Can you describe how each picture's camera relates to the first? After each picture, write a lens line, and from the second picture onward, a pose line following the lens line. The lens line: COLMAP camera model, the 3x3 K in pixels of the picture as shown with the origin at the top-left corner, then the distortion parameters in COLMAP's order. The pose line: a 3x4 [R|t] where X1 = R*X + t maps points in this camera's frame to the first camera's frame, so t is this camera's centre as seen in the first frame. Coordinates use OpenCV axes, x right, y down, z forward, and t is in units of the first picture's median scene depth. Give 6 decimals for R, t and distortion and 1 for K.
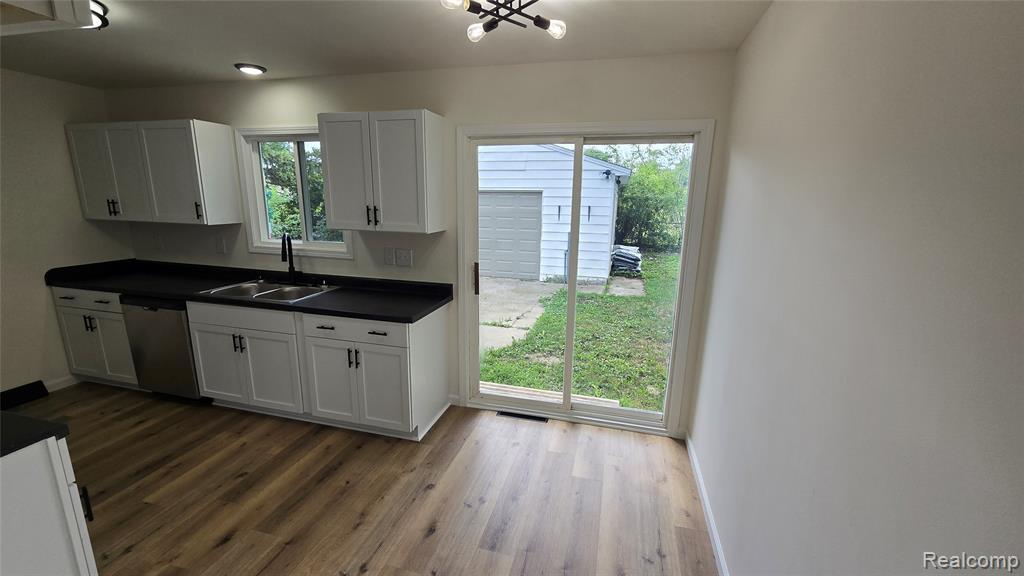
lens RADIAL K [[417.0, 0, 509.3], [0, 417.0, 293.0], [0, 0, 1]] dist [-0.000426, 0.000272]
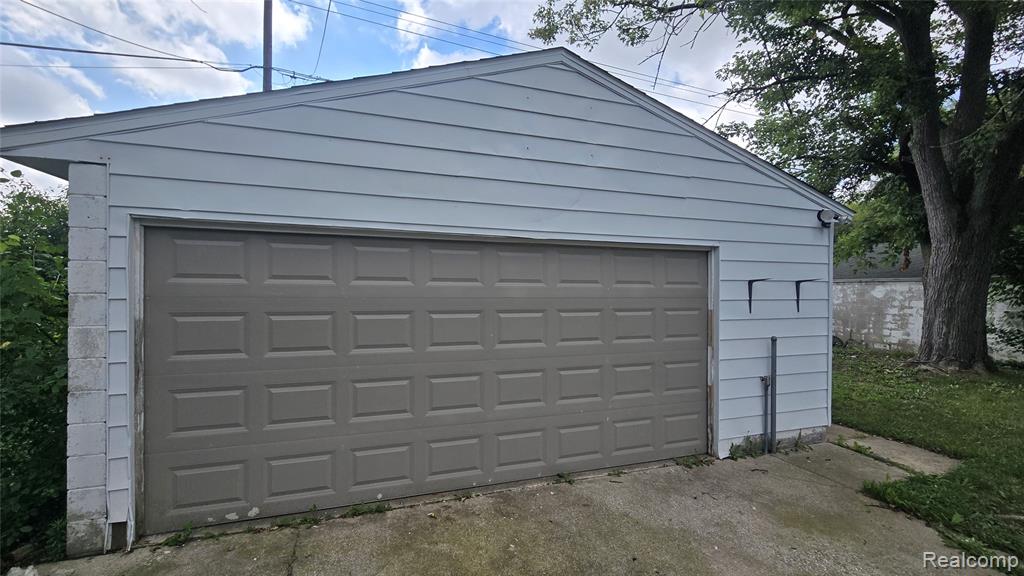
lens RADIAL K [[417.0, 0, 509.3], [0, 417.0, 293.0], [0, 0, 1]] dist [-0.000426, 0.000272]
pose [[0.833604, -0.005808, 0.552333, -0.322861], [0.124181, 0.976317, -0.177153, -0.140102], [-0.538223, 0.216265, 0.814583, 0.730623]]
